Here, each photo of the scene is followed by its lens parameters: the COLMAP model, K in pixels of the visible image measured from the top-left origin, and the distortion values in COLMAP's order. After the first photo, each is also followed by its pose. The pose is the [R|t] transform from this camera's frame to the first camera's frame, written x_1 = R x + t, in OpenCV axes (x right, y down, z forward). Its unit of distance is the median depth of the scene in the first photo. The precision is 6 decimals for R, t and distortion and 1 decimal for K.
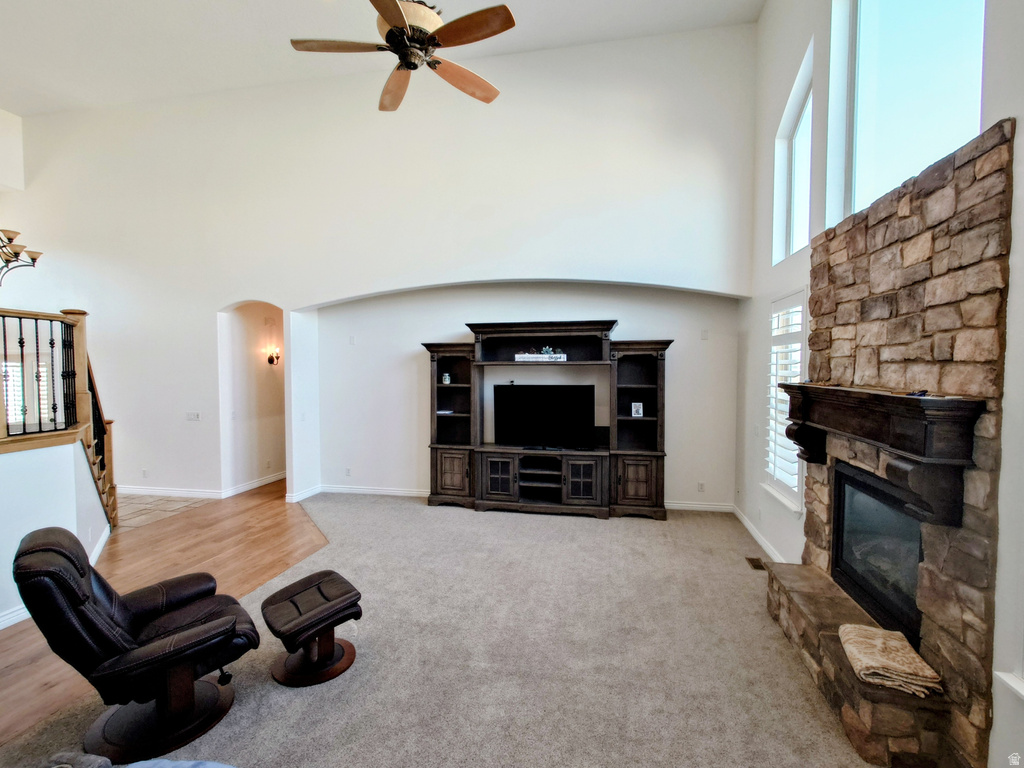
lens RADIAL K [[487.7, 0, 513.3], [0, 487.7, 386.6], [0, 0, 1]] dist [0.004514, 0.000154]
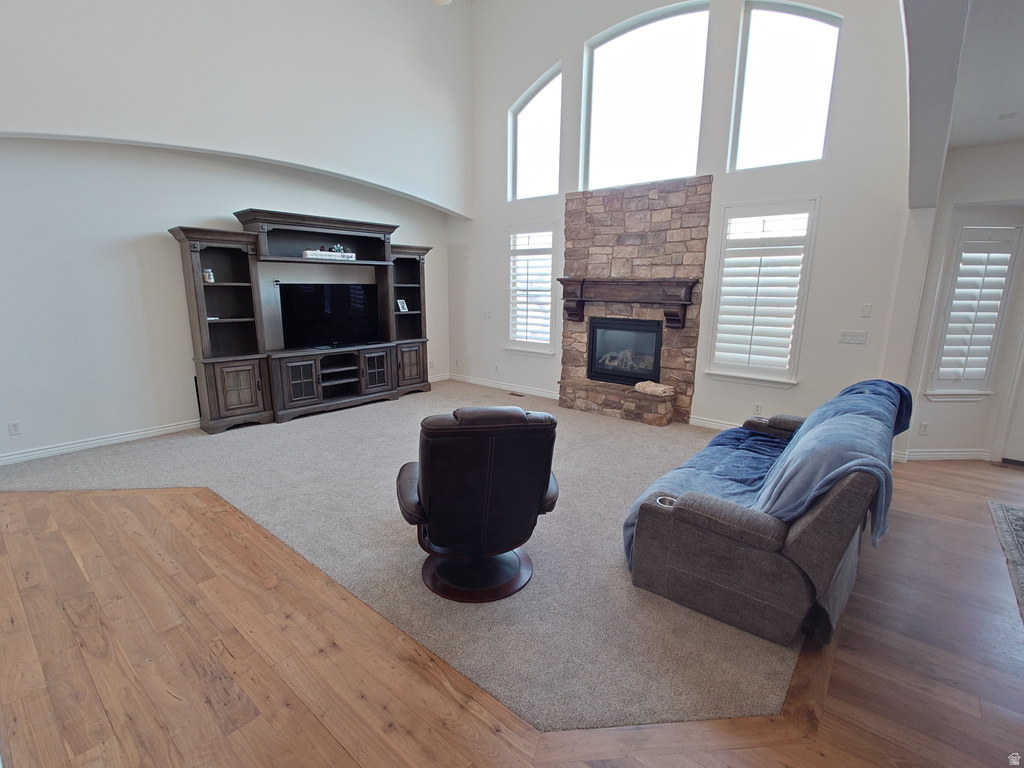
lens RADIAL K [[487.7, 0, 512.7], [0, 487.7, 383.7], [0, 0, 1]] dist [0.004514, 0.000154]
pose [[0.478531, -0.166901, 0.862063, -0.683546], [0.026274, 0.984051, 0.175934, 0.033042], [-0.877678, -0.061540, 0.475284, 0.192413]]
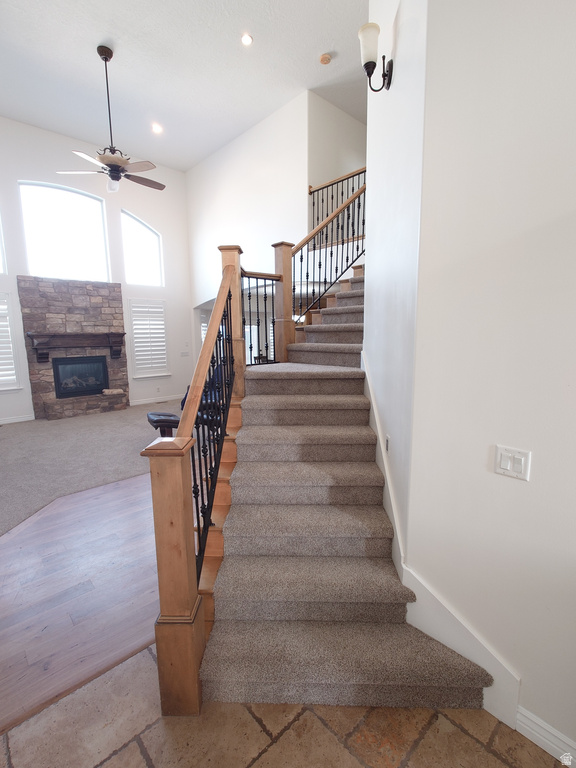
lens RADIAL K [[365.8, 0, 287.7], [0, 365.8, 387.1], [0, 0, 1]] dist [0.004514, 0.000154]
pose [[-0.808976, -0.067574, 0.583945, -1.027354], [0.046592, 0.982875, 0.178285, -0.007078], [-0.585992, 0.171435, -0.791974, 1.117199]]
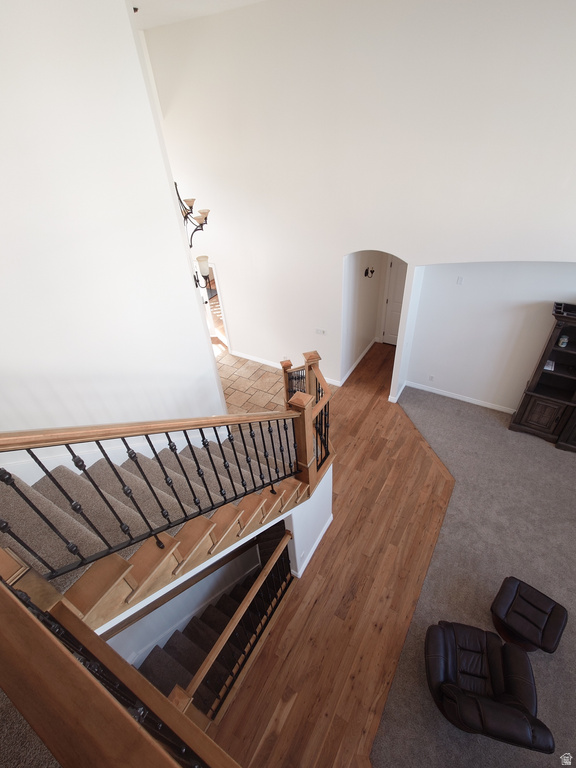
lens RADIAL K [[365.8, 0, 285.3], [0, 365.8, 384.8], [0, 0, 1]] dist [0.004514, 0.000154]
pose [[0.936515, 0.159533, -0.312231, -0.481467], [0.057703, 0.808228, 0.586035, -0.482919], [0.345846, -0.566848, 0.747713, 0.168606]]
